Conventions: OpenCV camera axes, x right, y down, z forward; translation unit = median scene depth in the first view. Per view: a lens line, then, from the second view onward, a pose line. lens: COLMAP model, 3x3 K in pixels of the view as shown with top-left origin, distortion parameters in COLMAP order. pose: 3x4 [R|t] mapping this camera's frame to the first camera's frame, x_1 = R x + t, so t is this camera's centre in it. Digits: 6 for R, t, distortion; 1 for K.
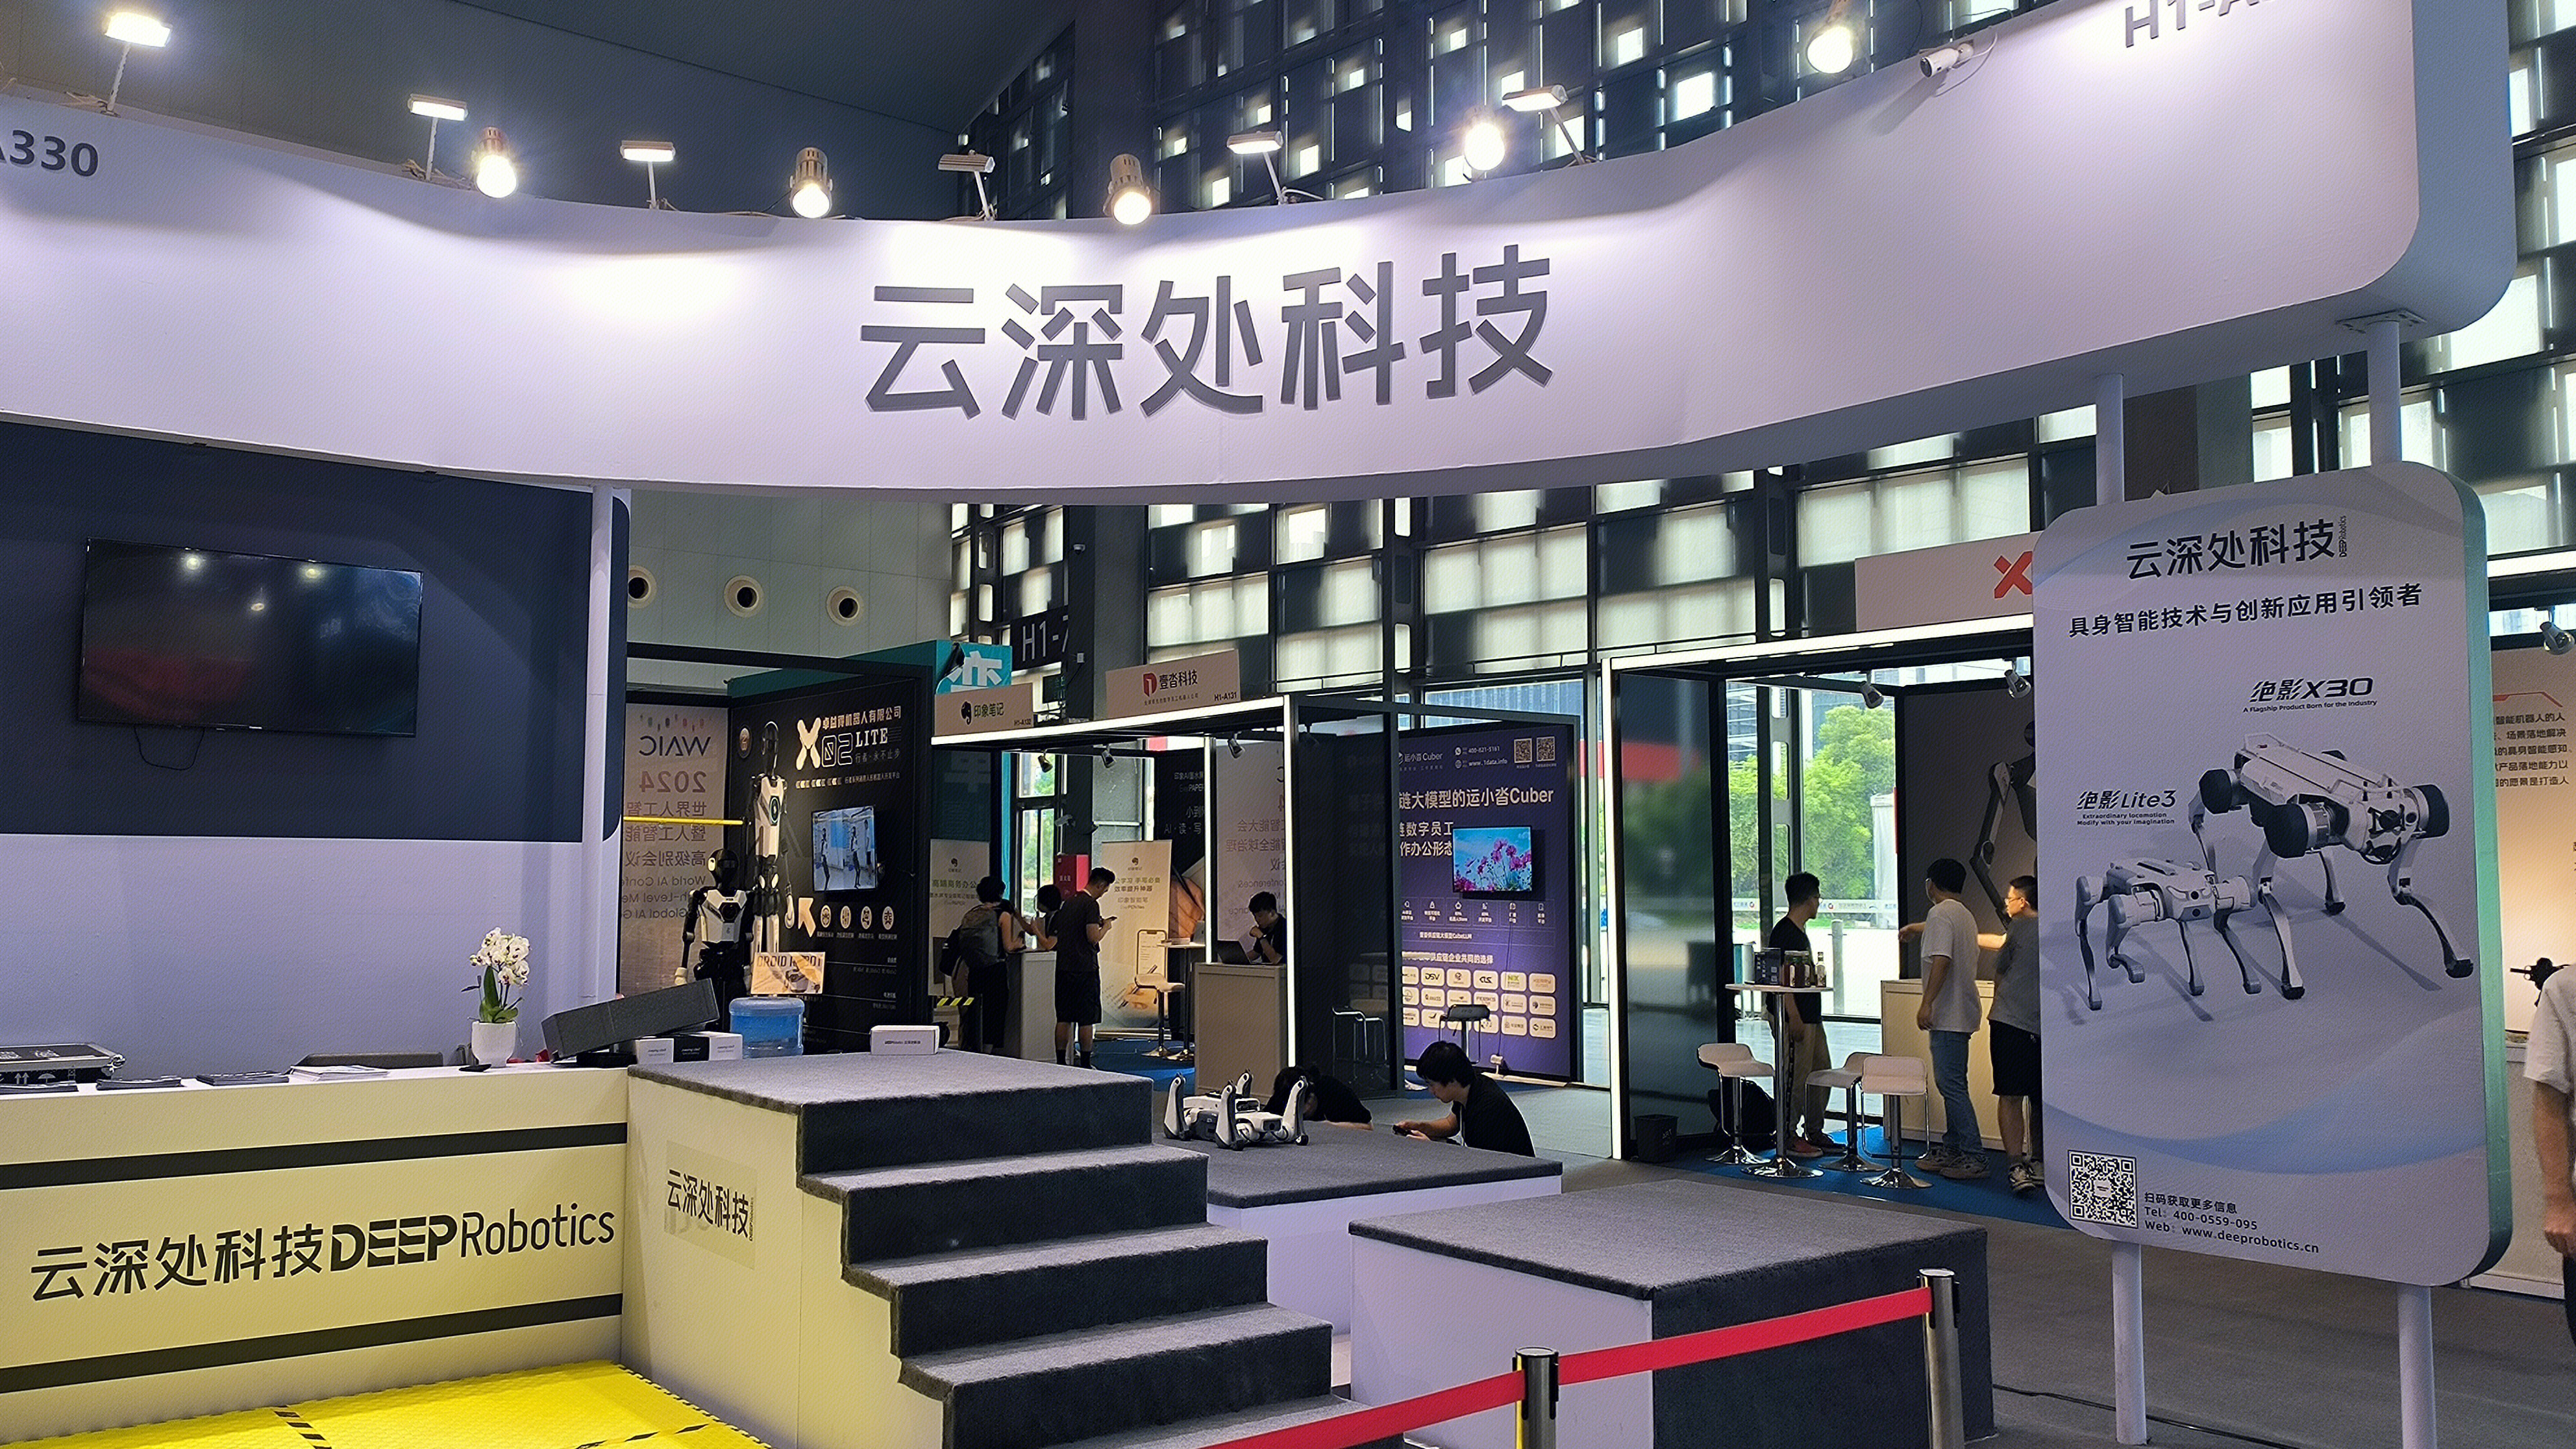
lens RADIAL K [[1973.8, 0, 1278.7], [0, 1973.8, 716.4], [0, 0, 1]] dist [0.032680, -0.004002]
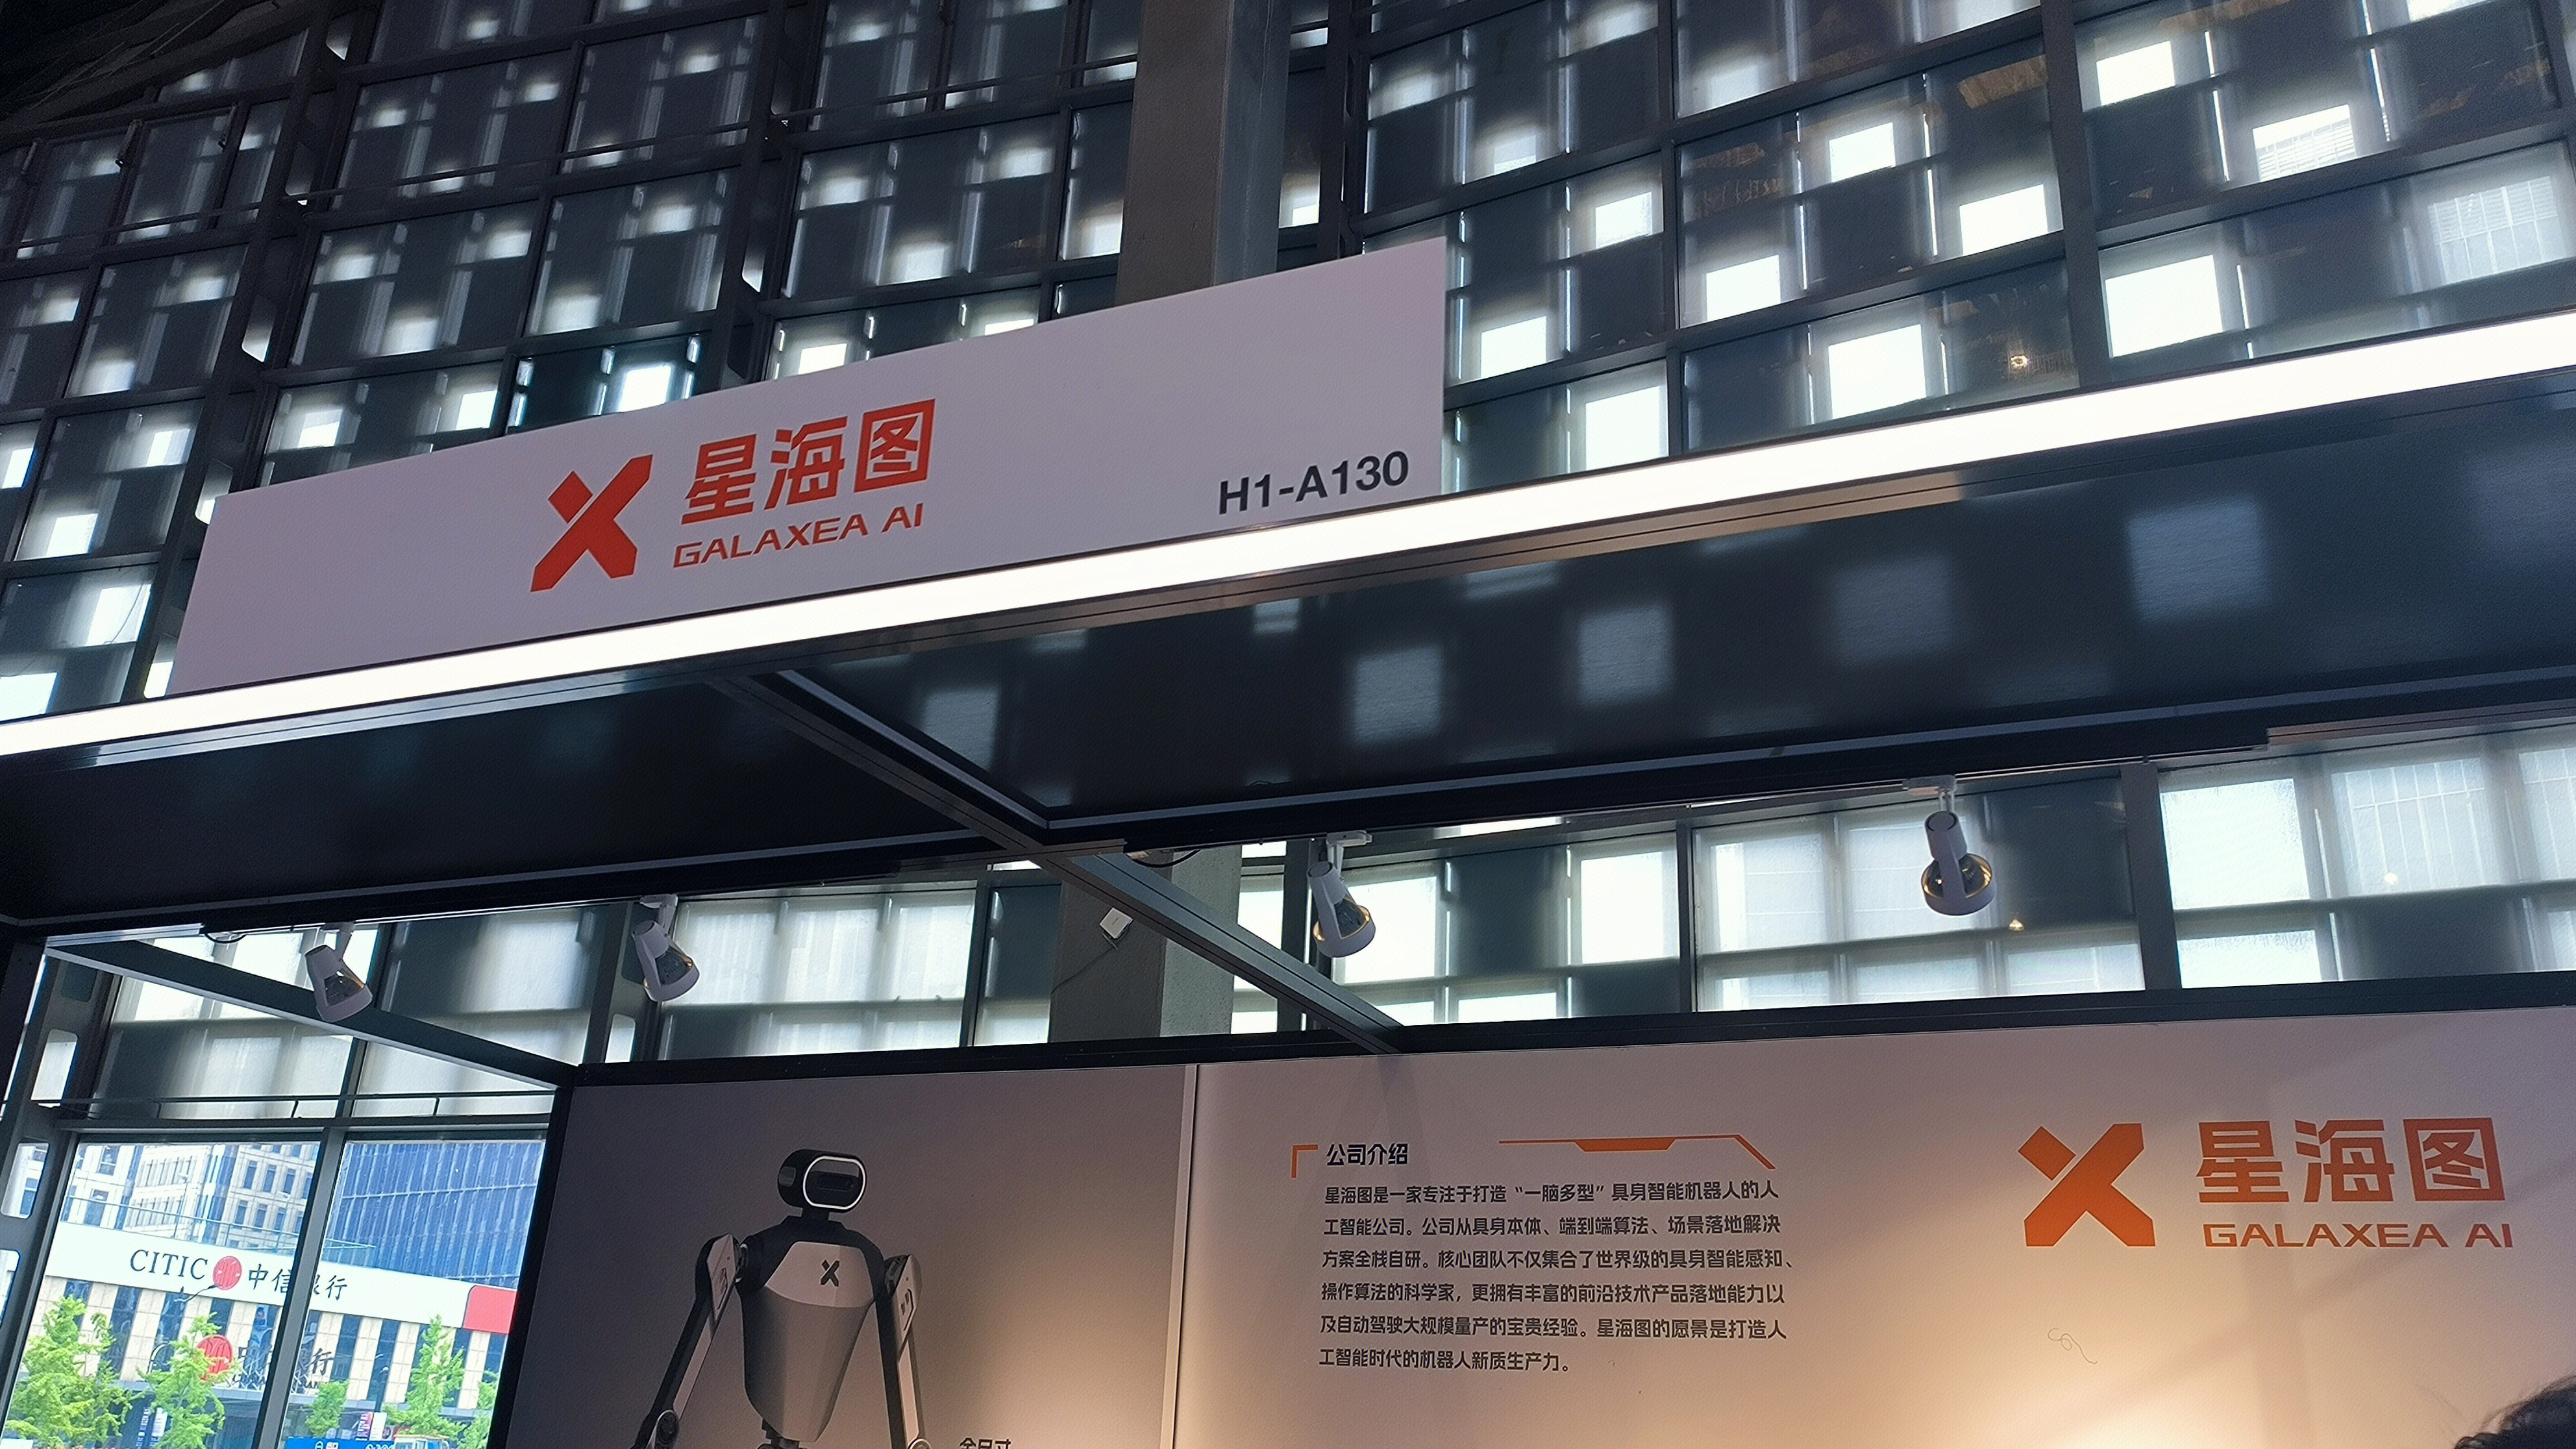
lens RADIAL K [[1973.8, 0, 1291.7], [0, 1973.8, 722.8], [0, 0, 1]] dist [0.032680, -0.004002]
pose [[0.875926, 0.214483, 0.432146, 0.139316], [-0.087870, 0.951685, -0.294237, 0.019041], [-0.474375, 0.219757, 0.852452, 0.278188]]
